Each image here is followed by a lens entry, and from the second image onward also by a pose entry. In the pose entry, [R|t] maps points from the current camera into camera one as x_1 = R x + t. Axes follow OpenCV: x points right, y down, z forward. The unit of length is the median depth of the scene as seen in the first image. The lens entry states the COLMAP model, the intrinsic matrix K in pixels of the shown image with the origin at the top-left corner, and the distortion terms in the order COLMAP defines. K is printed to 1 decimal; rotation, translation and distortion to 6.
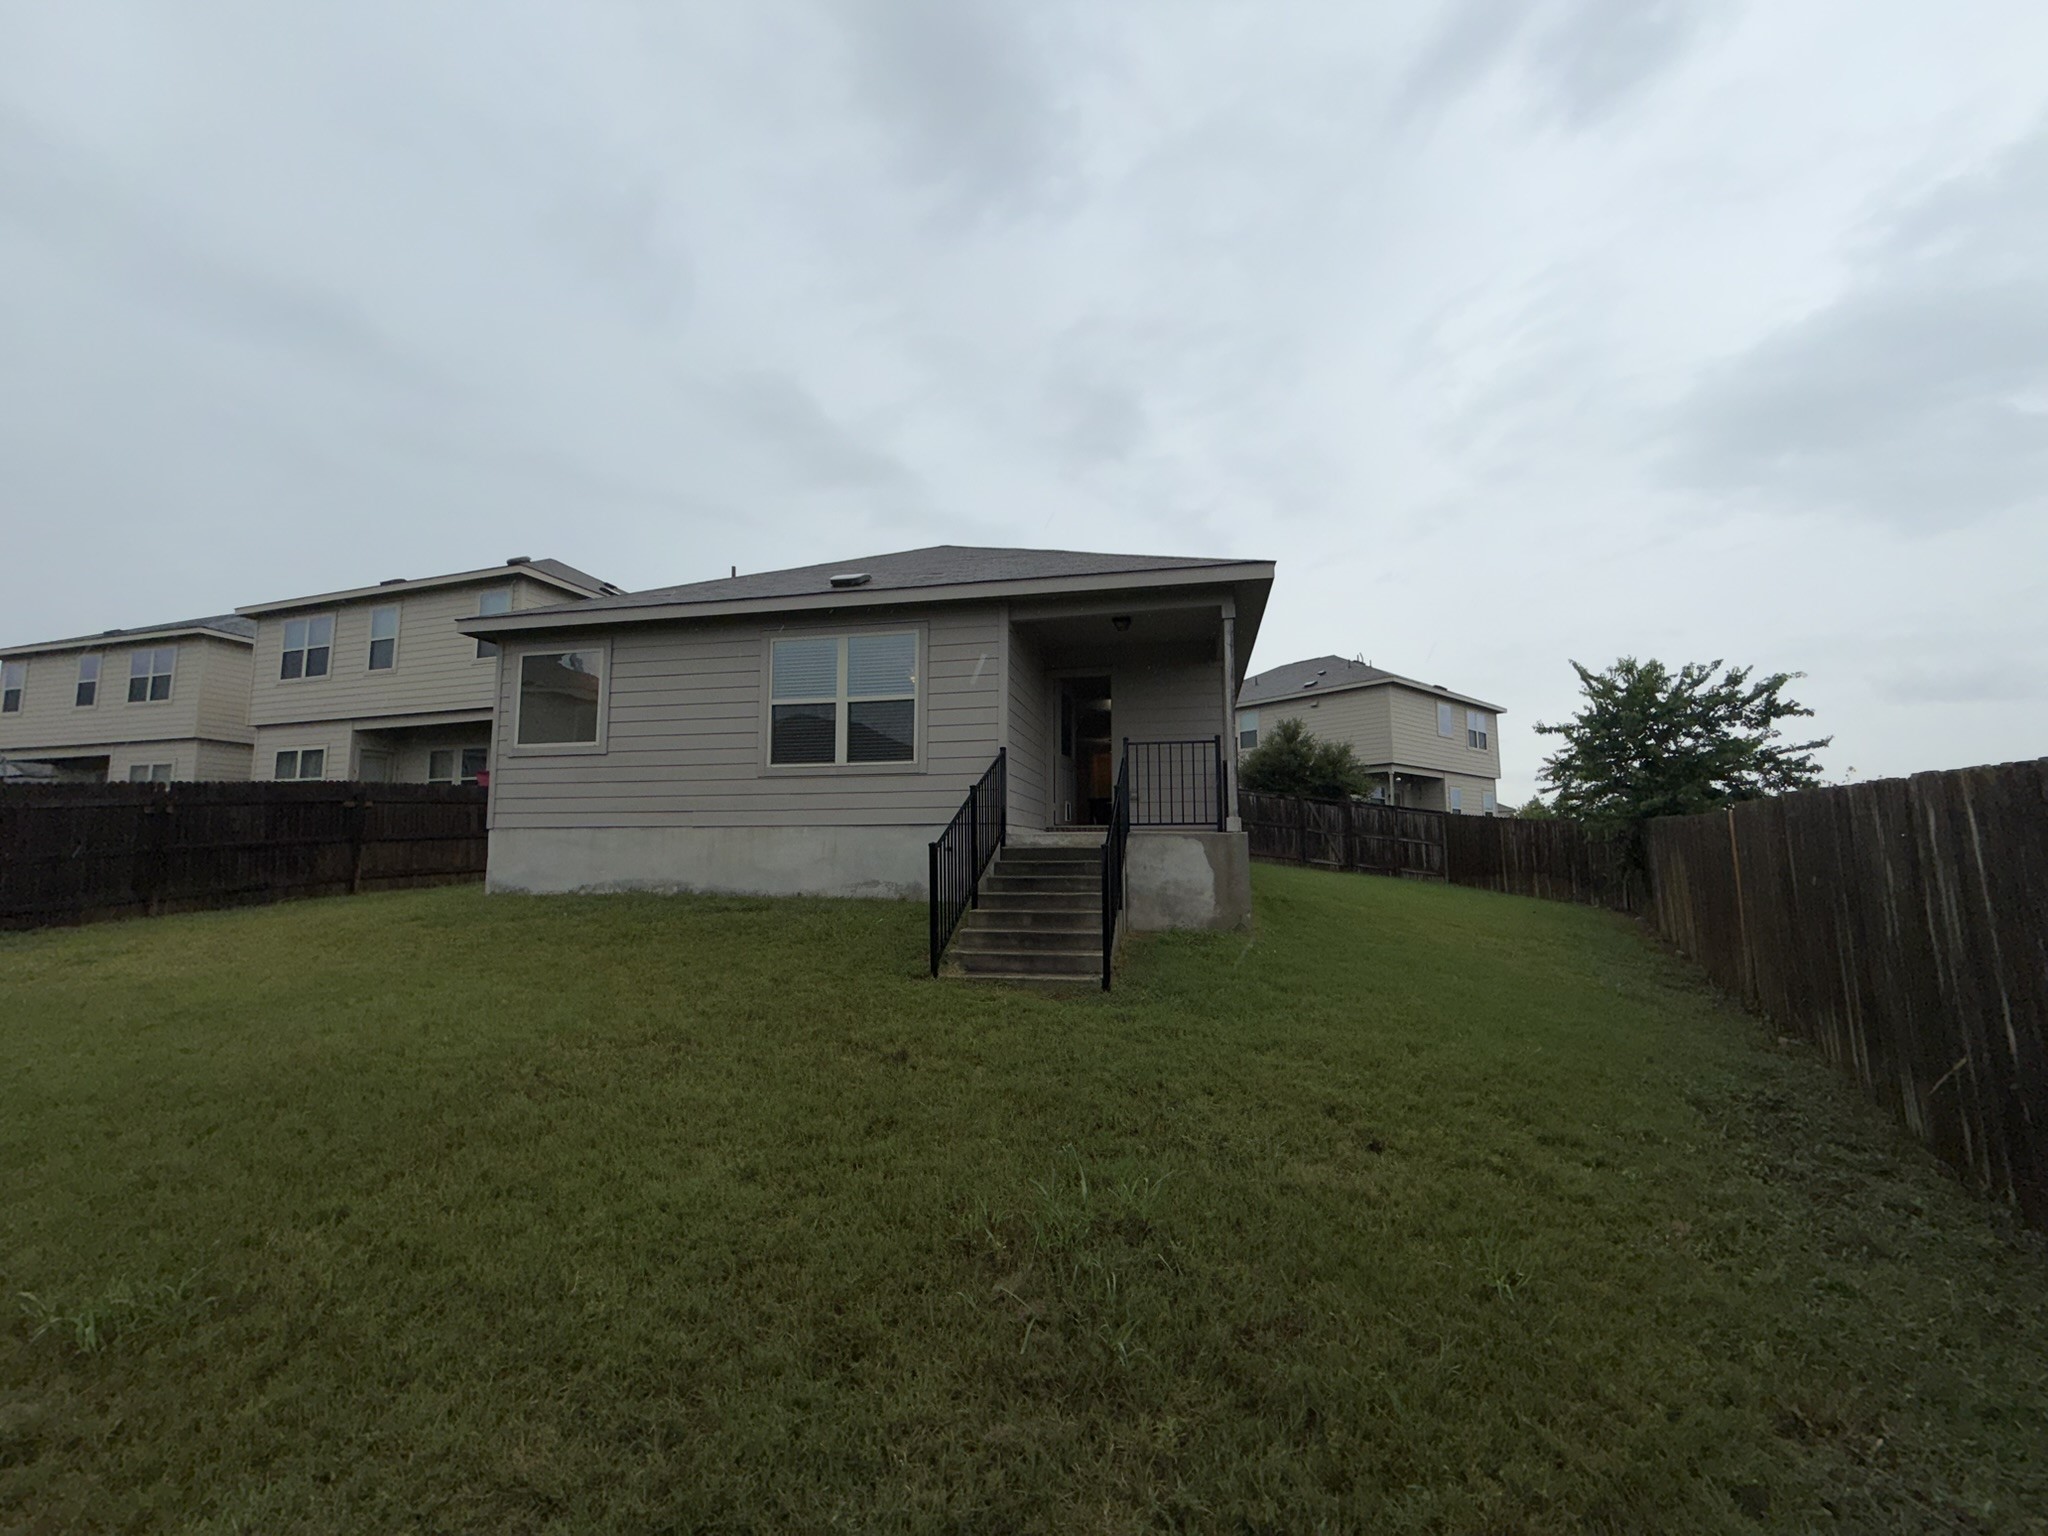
lens RADIAL K [[822.5, 0, 1032.0], [0, 822.5, 775.5], [0, 0, 1]] dist [-0.000923, 0.000063]
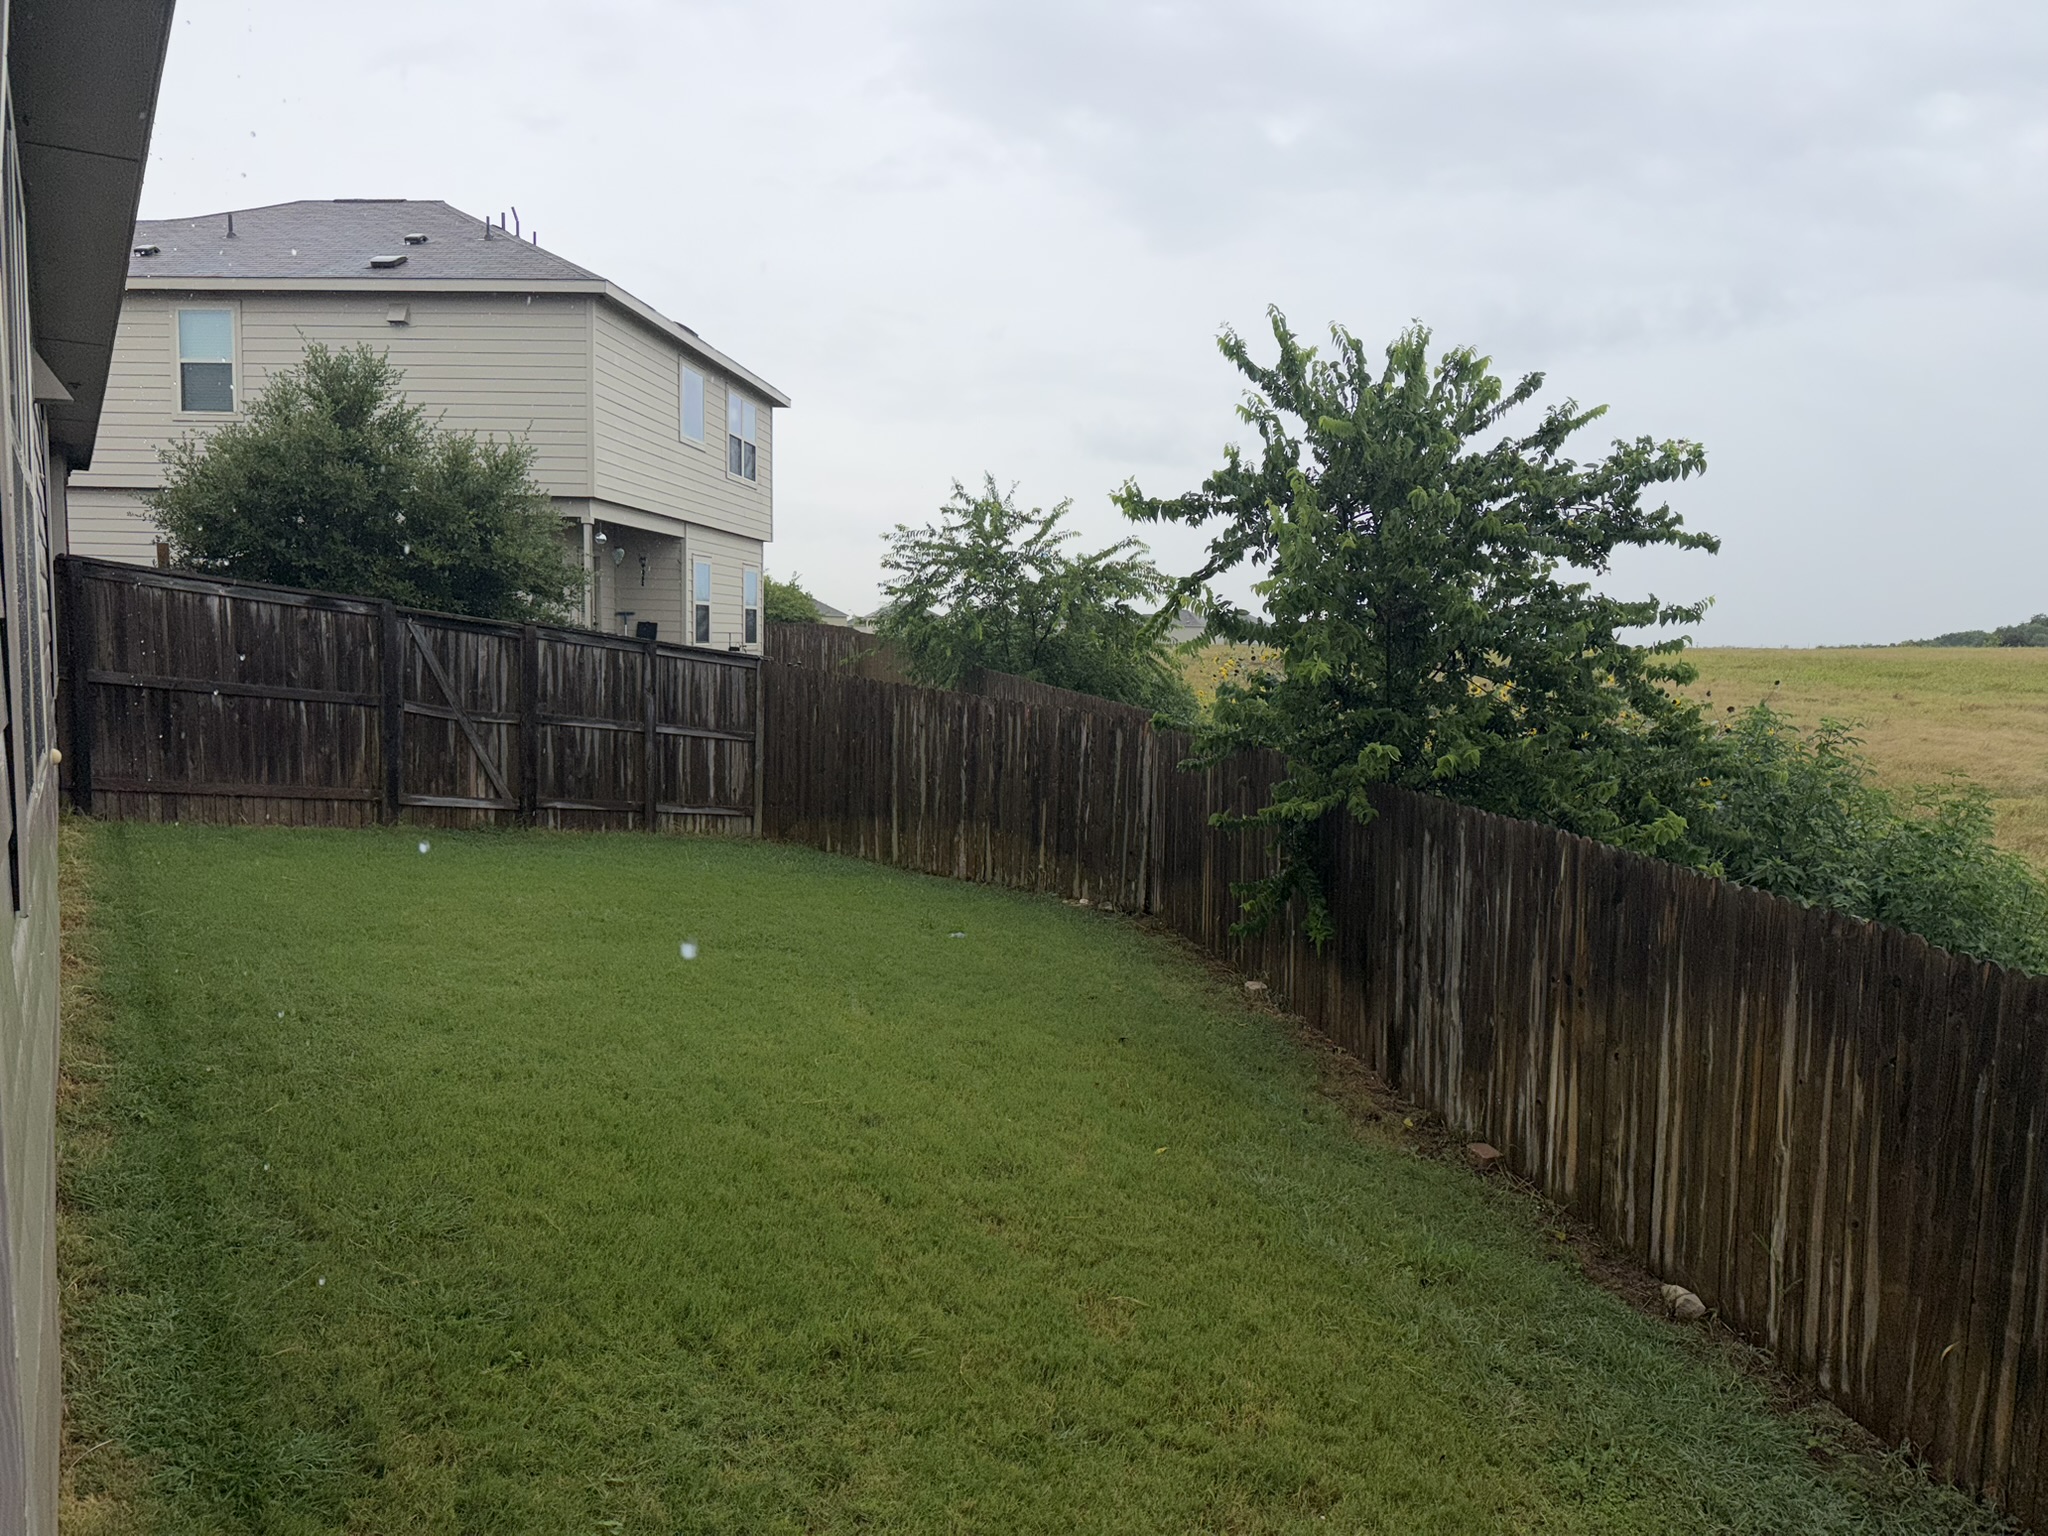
lens RADIAL K [[1433.7, 0, 1039.4], [0, 1433.7, 769.9], [0, 0, 1]] dist [0.046264, -0.055823]
pose [[0.711338, -0.041683, 0.701613, 0.109123], [-0.102087, 0.981526, 0.161815, -0.028213], [-0.695396, -0.186731, 0.693942, 0.417840]]
